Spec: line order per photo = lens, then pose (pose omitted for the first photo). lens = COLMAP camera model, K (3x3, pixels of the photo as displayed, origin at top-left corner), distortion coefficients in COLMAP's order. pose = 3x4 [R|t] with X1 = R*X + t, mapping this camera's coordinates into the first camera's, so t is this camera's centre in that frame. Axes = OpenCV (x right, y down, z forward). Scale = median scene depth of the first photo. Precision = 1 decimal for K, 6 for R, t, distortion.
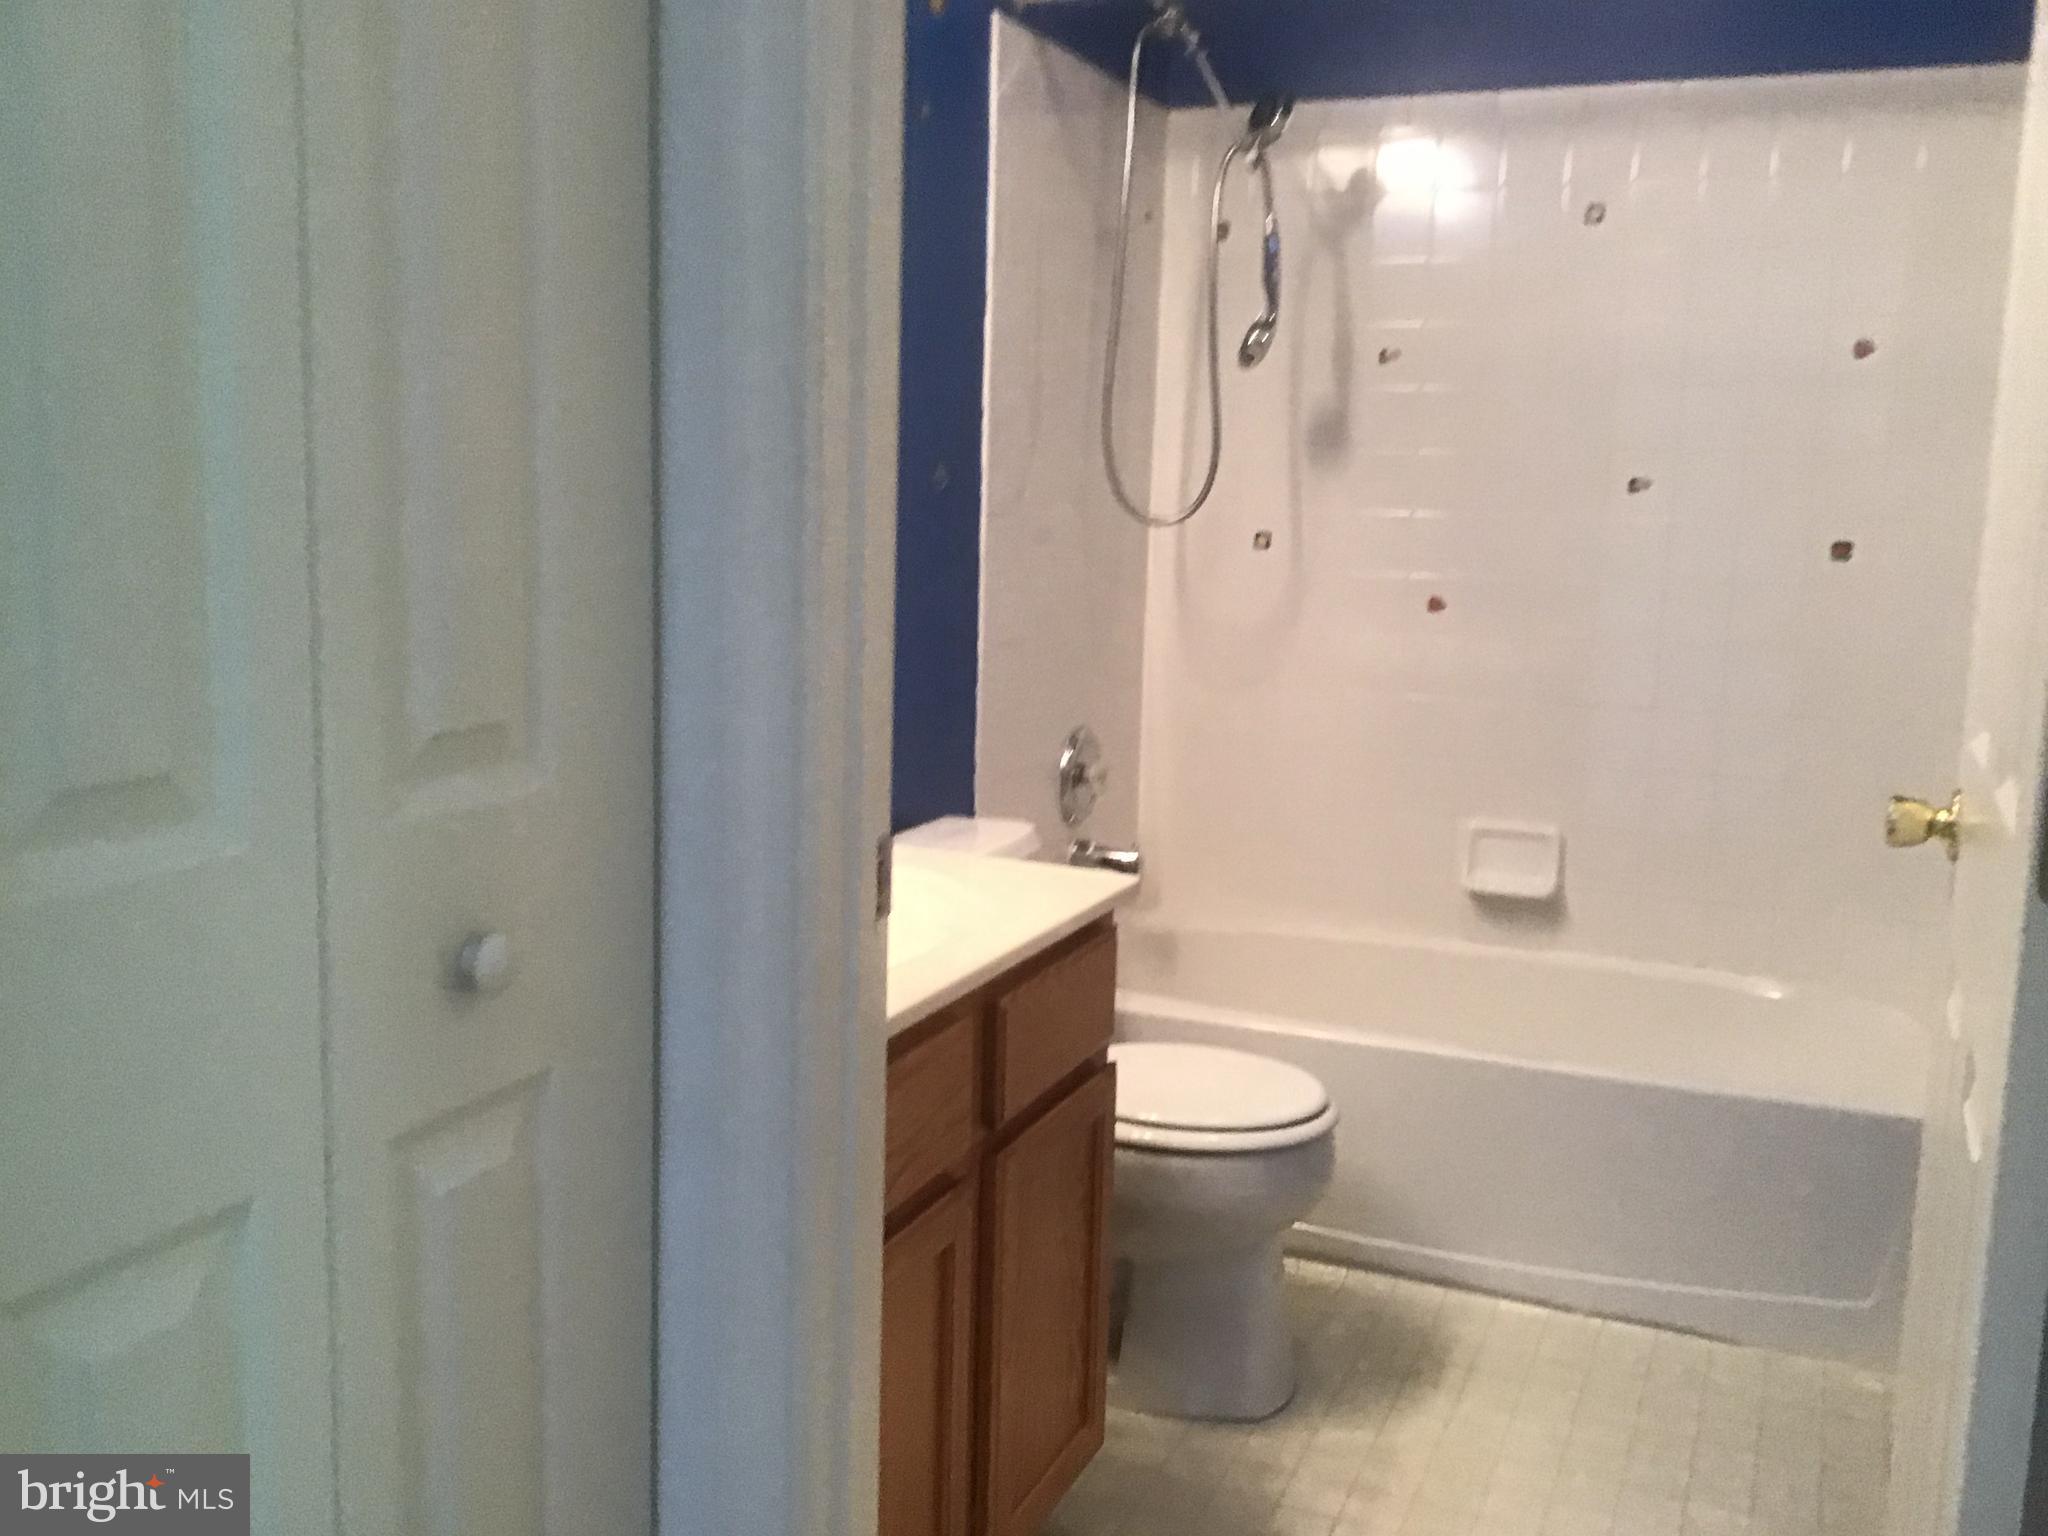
lens RADIAL K [[1832.9, 0, 1020.7], [0, 1832.9, 794.0], [0, 0, 1]] dist [0.081823, -0.184924]
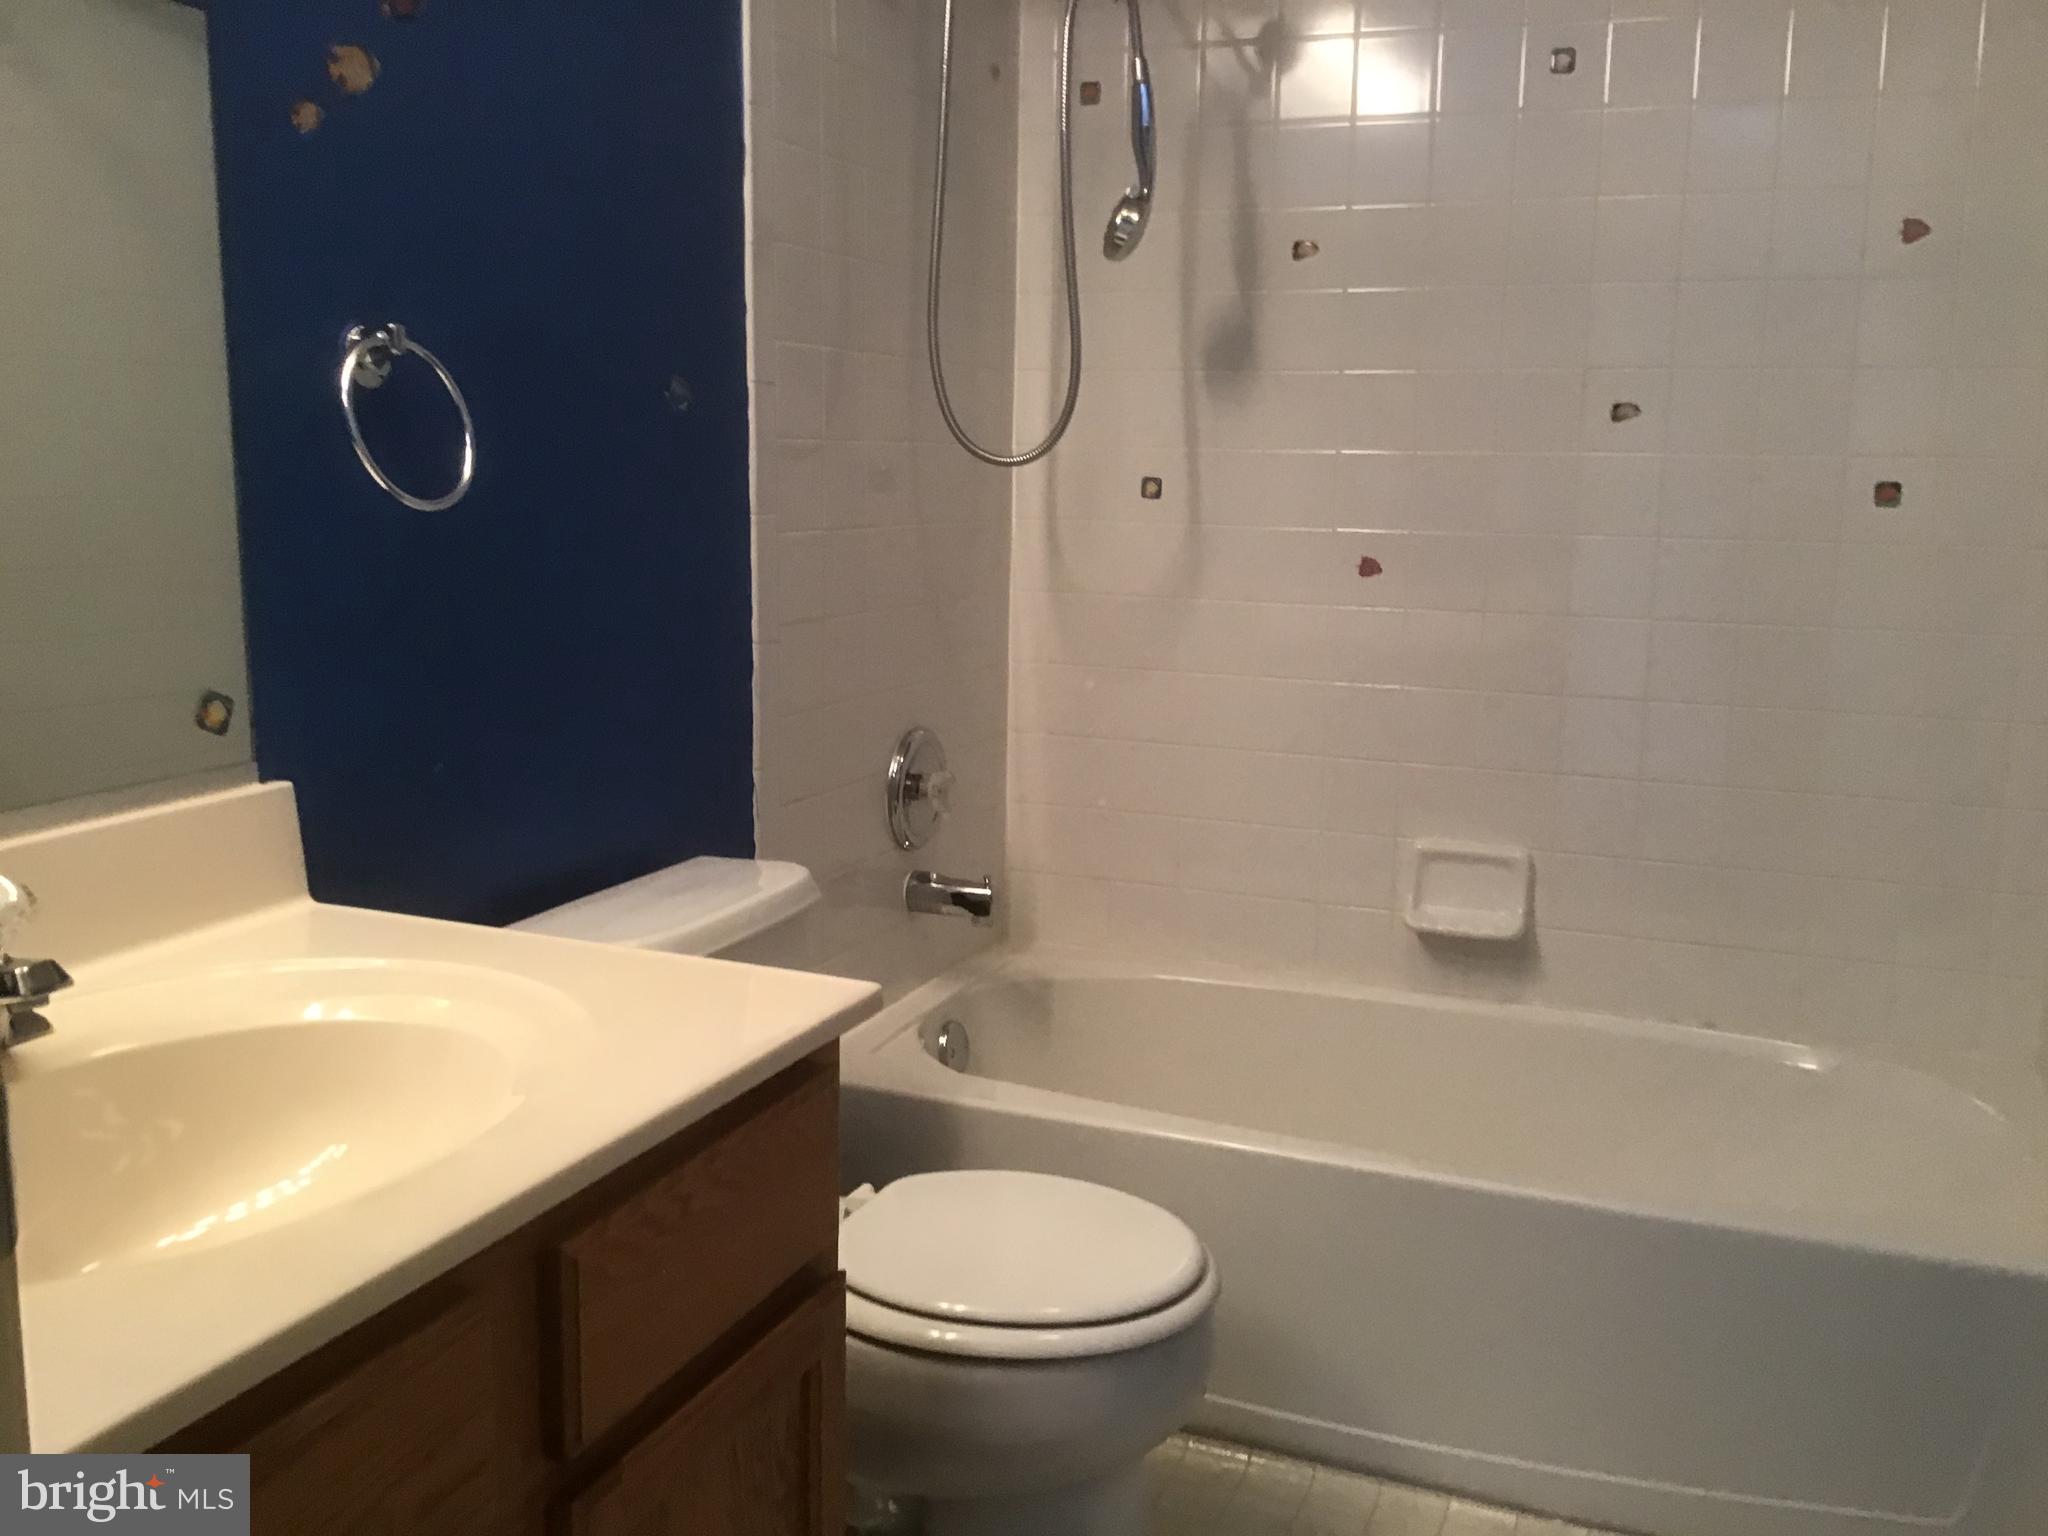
lens RADIAL K [[1832.9, 0, 1020.7], [0, 1832.9, 794.0], [0, 0, 1]] dist [0.081823, -0.184924]
pose [[0.999788, -0.015678, 0.013339, 0.072234], [0.015477, 0.999766, 0.015107, -0.020775], [-0.013573, -0.014898, 0.999797, 0.236189]]
